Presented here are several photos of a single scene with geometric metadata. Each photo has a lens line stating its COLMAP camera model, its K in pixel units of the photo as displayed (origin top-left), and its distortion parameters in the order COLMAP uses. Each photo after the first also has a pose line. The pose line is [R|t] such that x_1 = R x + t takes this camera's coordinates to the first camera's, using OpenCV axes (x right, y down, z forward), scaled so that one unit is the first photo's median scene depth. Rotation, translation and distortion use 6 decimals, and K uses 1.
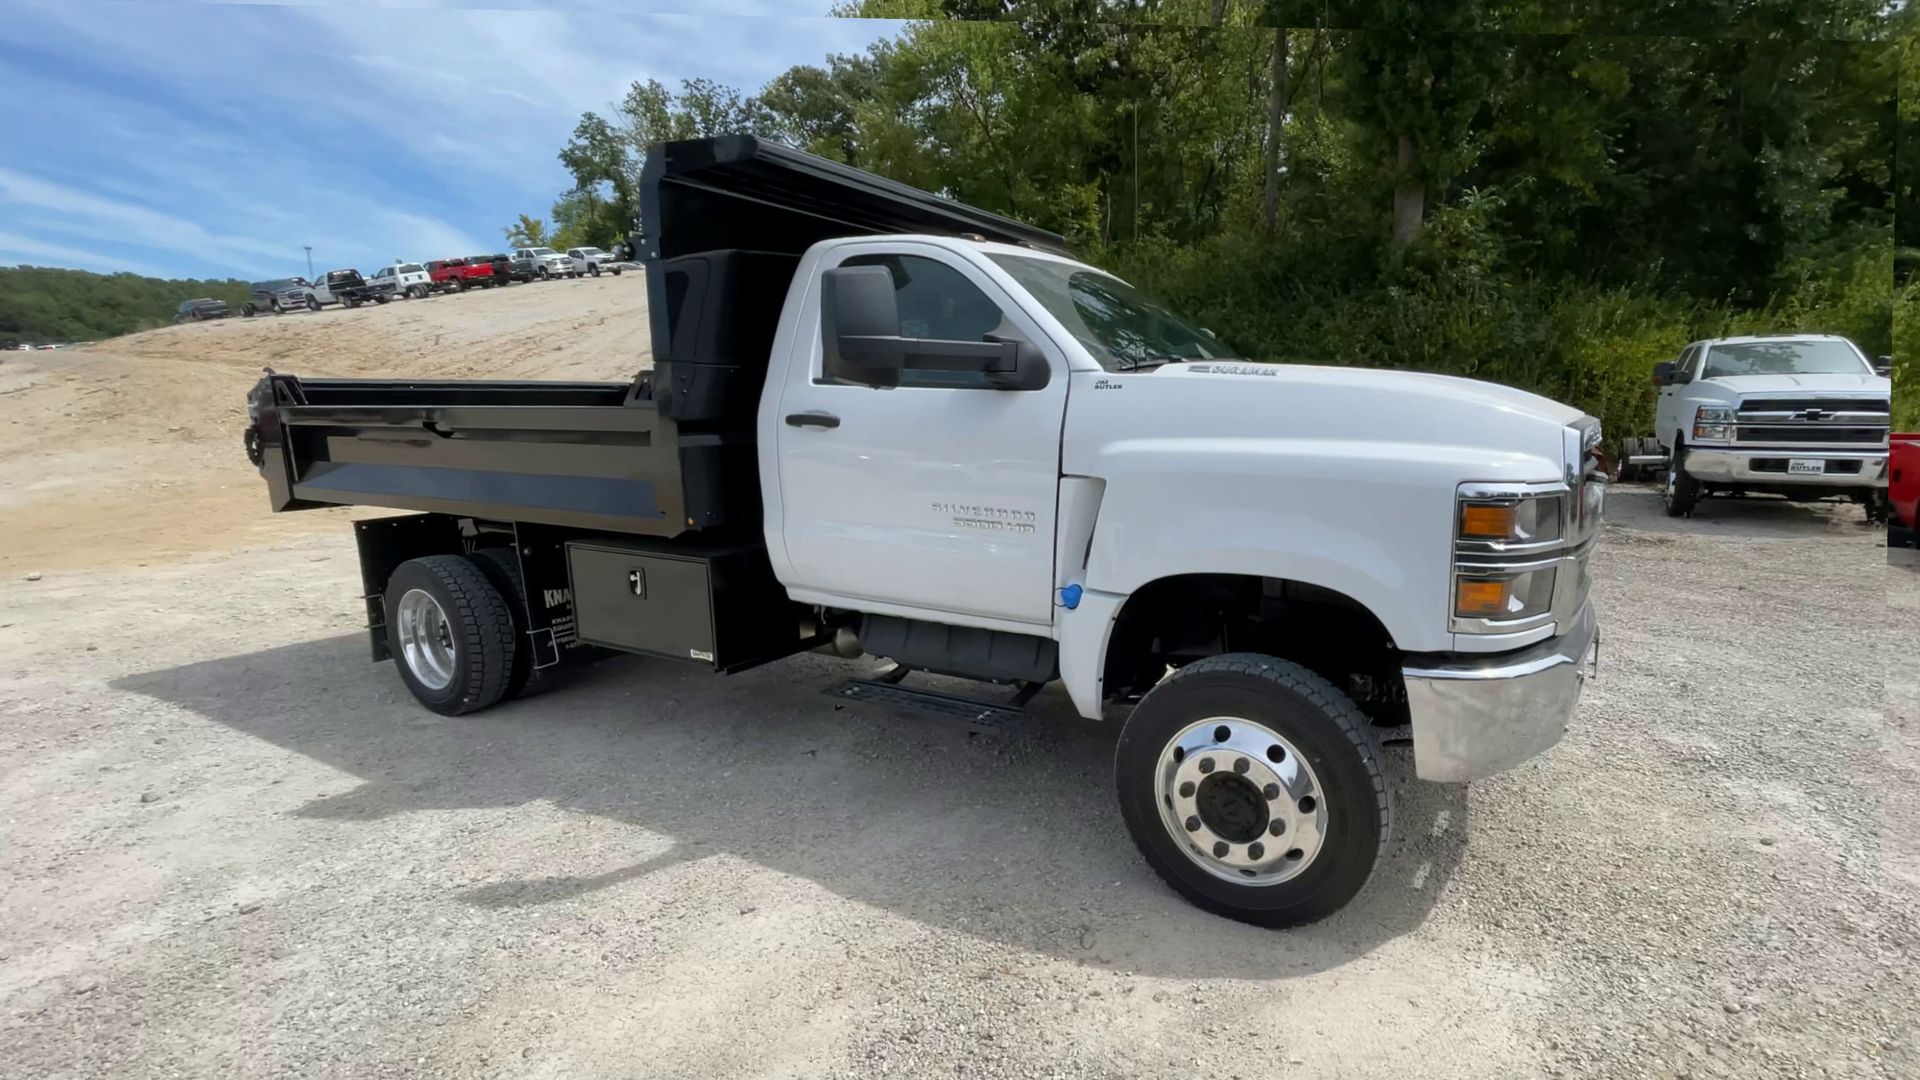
lens RADIAL K [[976.5, 0, 1040.4], [0, 976.5, 564.8], [0, 0, 1]] dist [-0.001639, -0.000798]
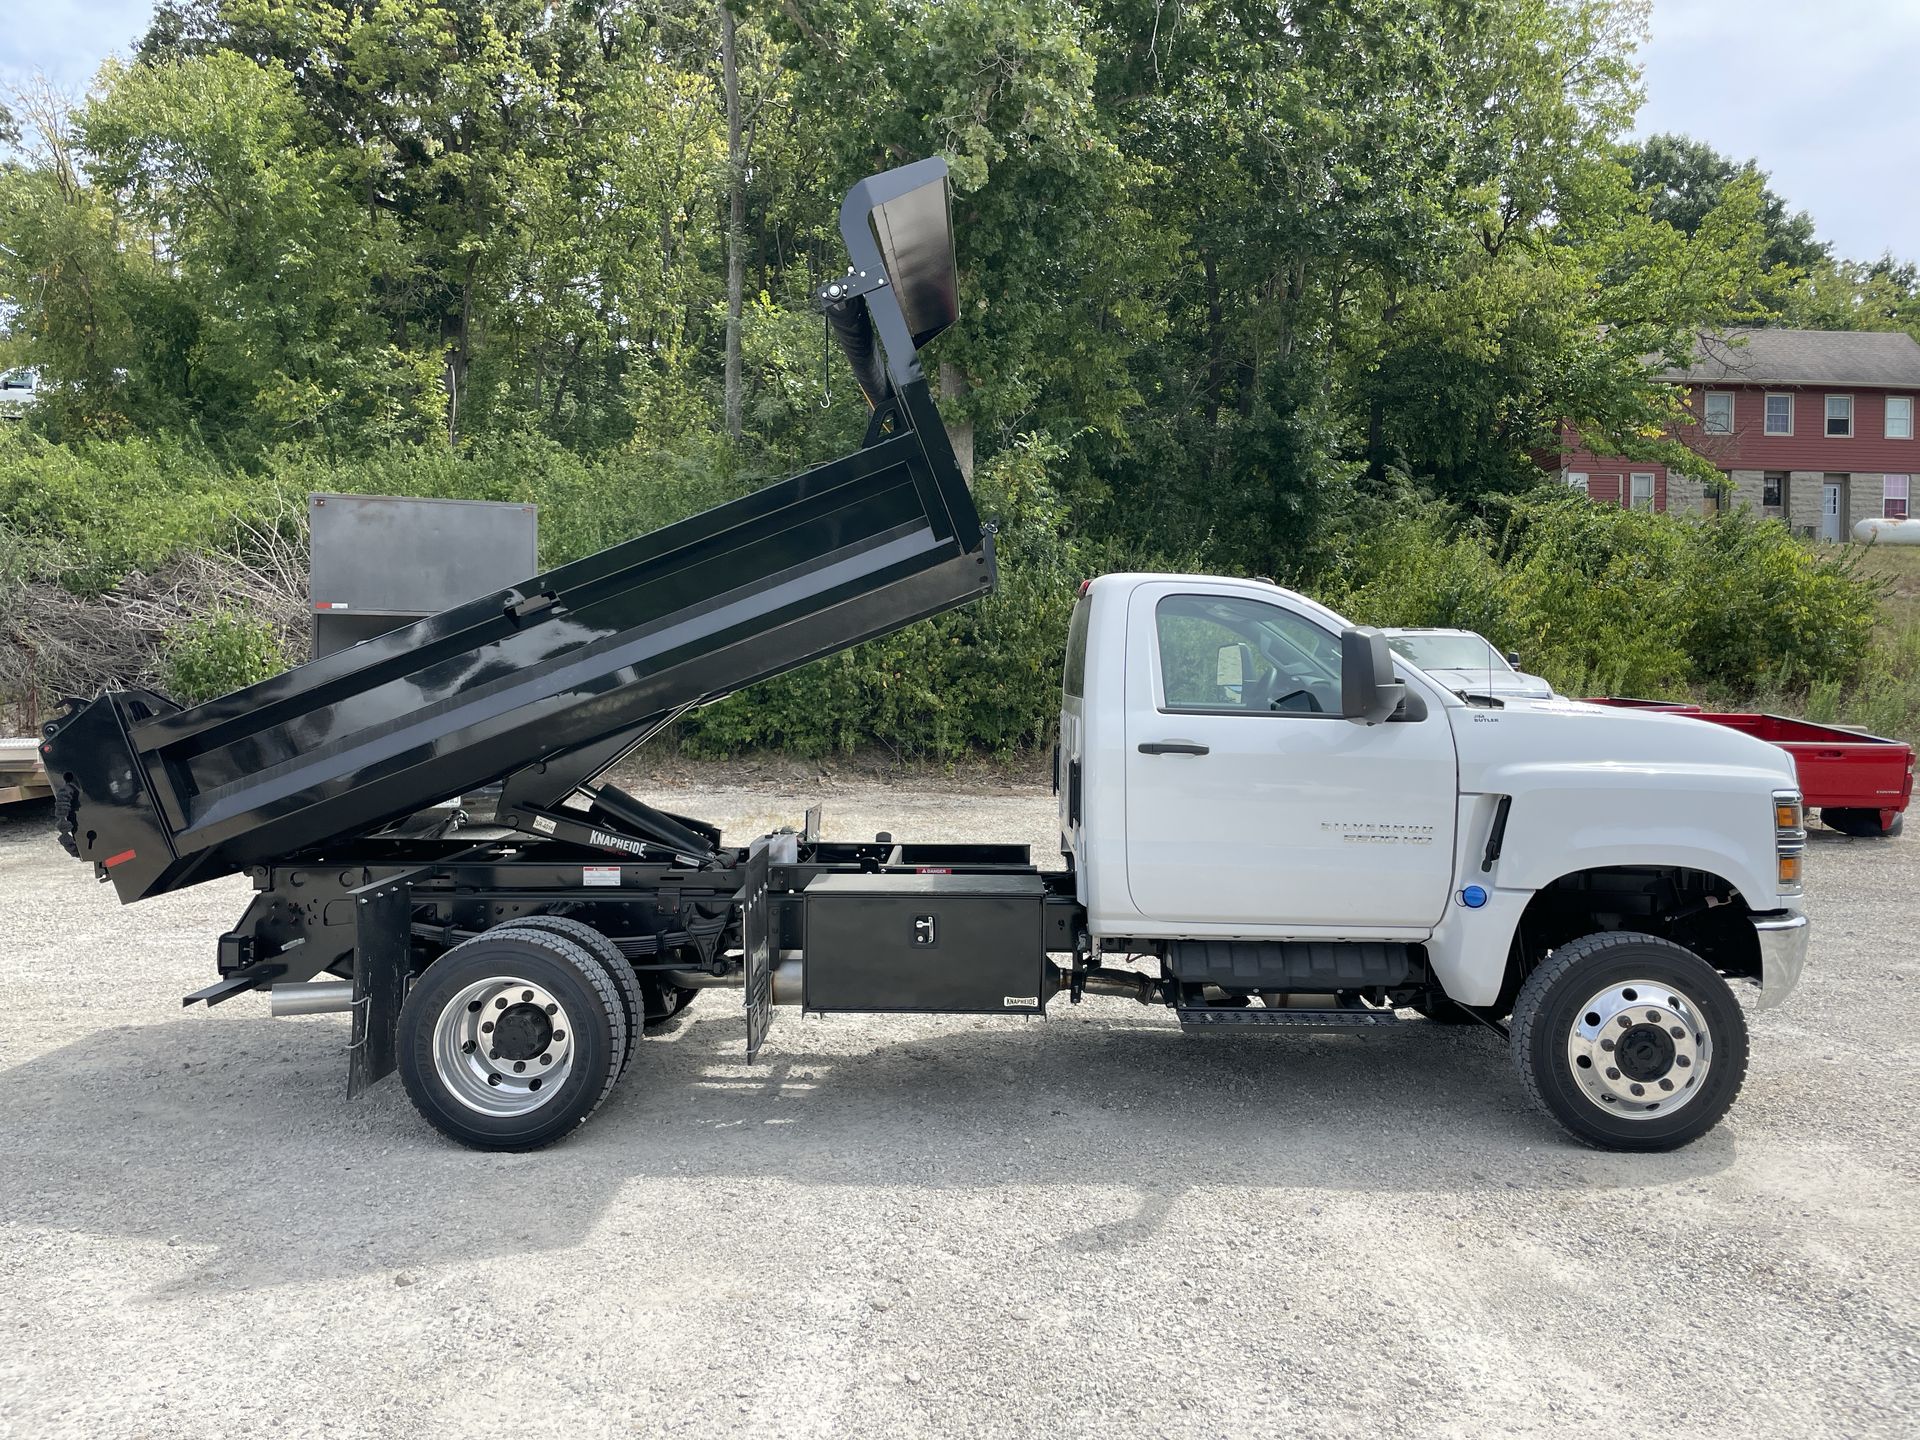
lens RADIAL K [[1563.6, 0, 965.3], [0, 1563.6, 679.0], [0, 0, 1]] dist [0.092449, -0.122968]
pose [[0.866799, 0.003811, 0.498643, -1.198091], [0.076542, 0.987103, -0.140599, -0.005160], [-0.492749, 0.160038, 0.855328, -0.300347]]
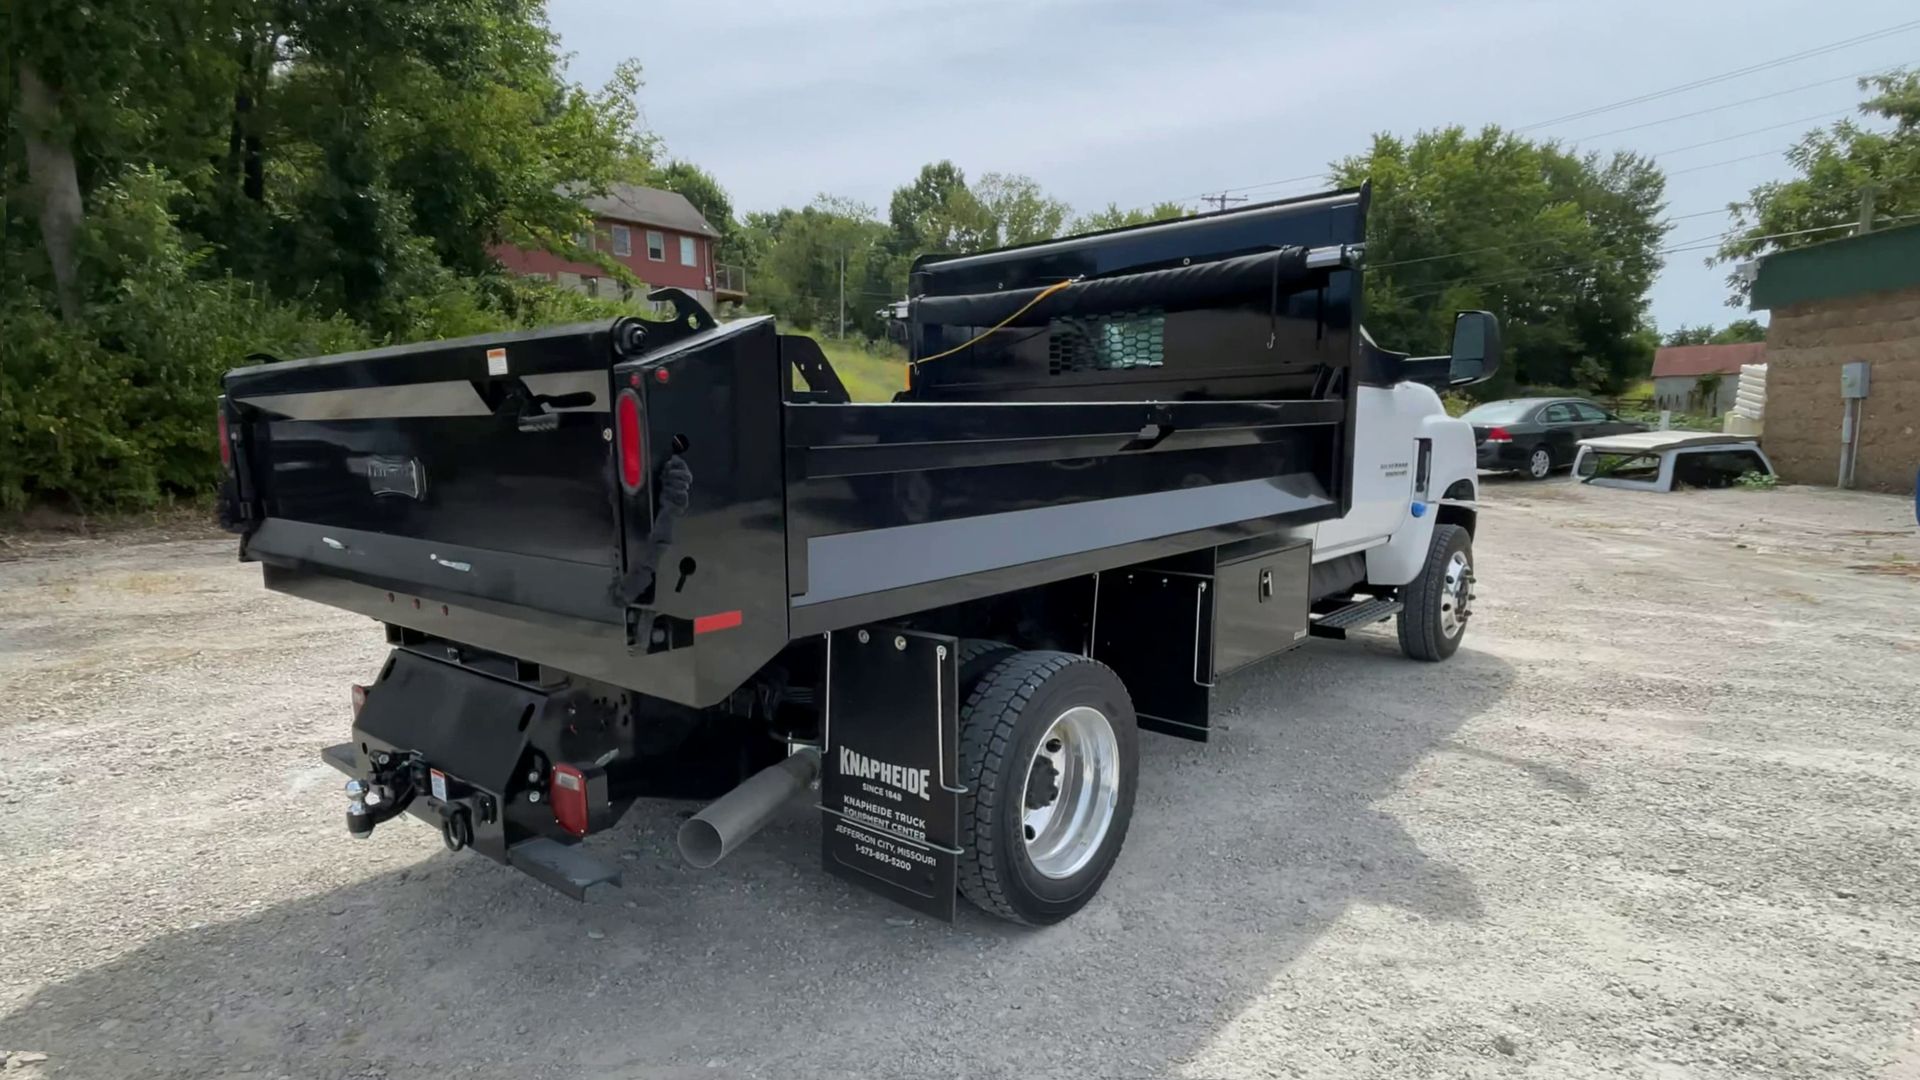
lens RADIAL K [[1079.1, 0, 955.8], [0, 1079.1, 596.0], [0, 0, 1]] dist [0.040910, -0.045844]
pose [[0.160811, -0.159428, 0.974024, -1.633370], [0.186902, 0.973931, 0.128555, -0.178202], [-0.969127, 0.161374, 0.186416, 1.202081]]
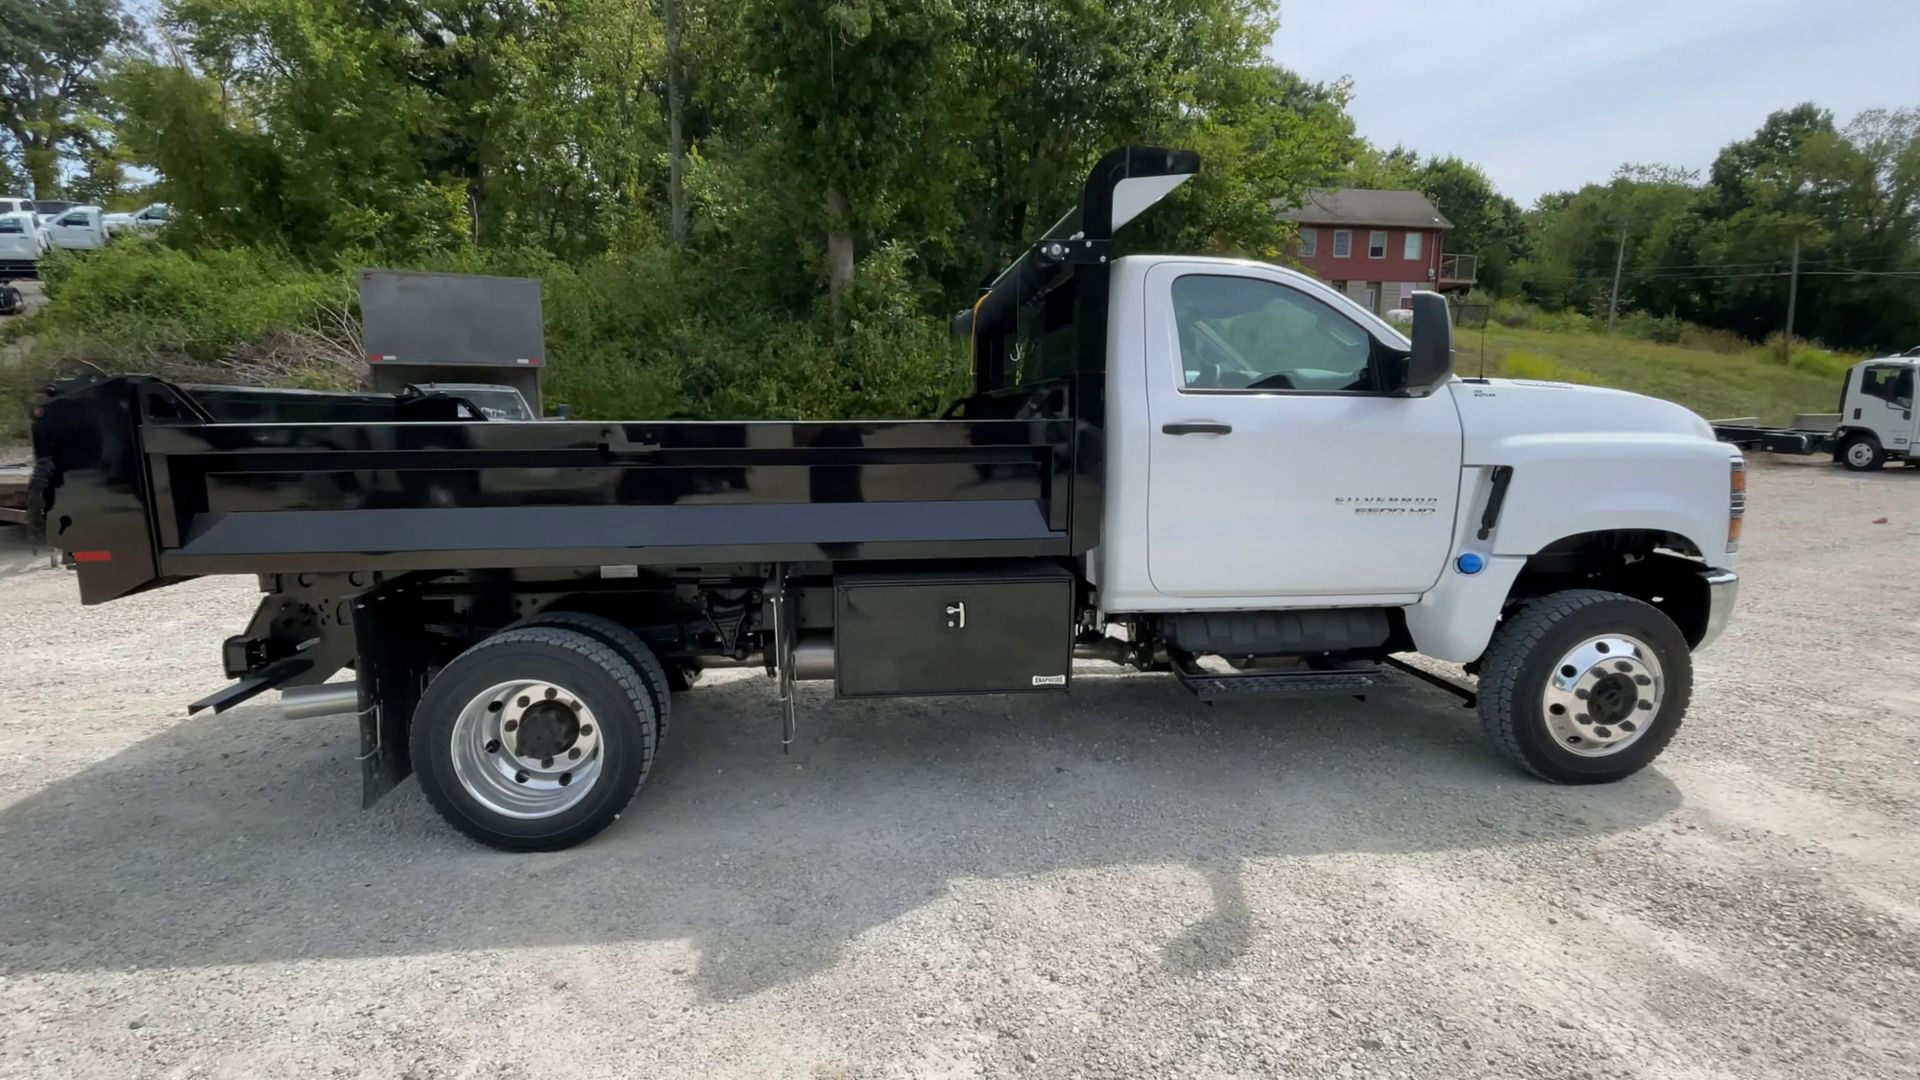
lens RADIAL K [[937.8, 0, 922.2], [0, 937.8, 560.4], [0, 0, 1]] dist [0.028455, -0.030418]
pose [[0.810232, -0.094061, 0.578513, -1.014451], [0.107445, 0.994148, 0.011159, -0.049406], [-0.576177, 0.053117, 0.815597, 0.349915]]
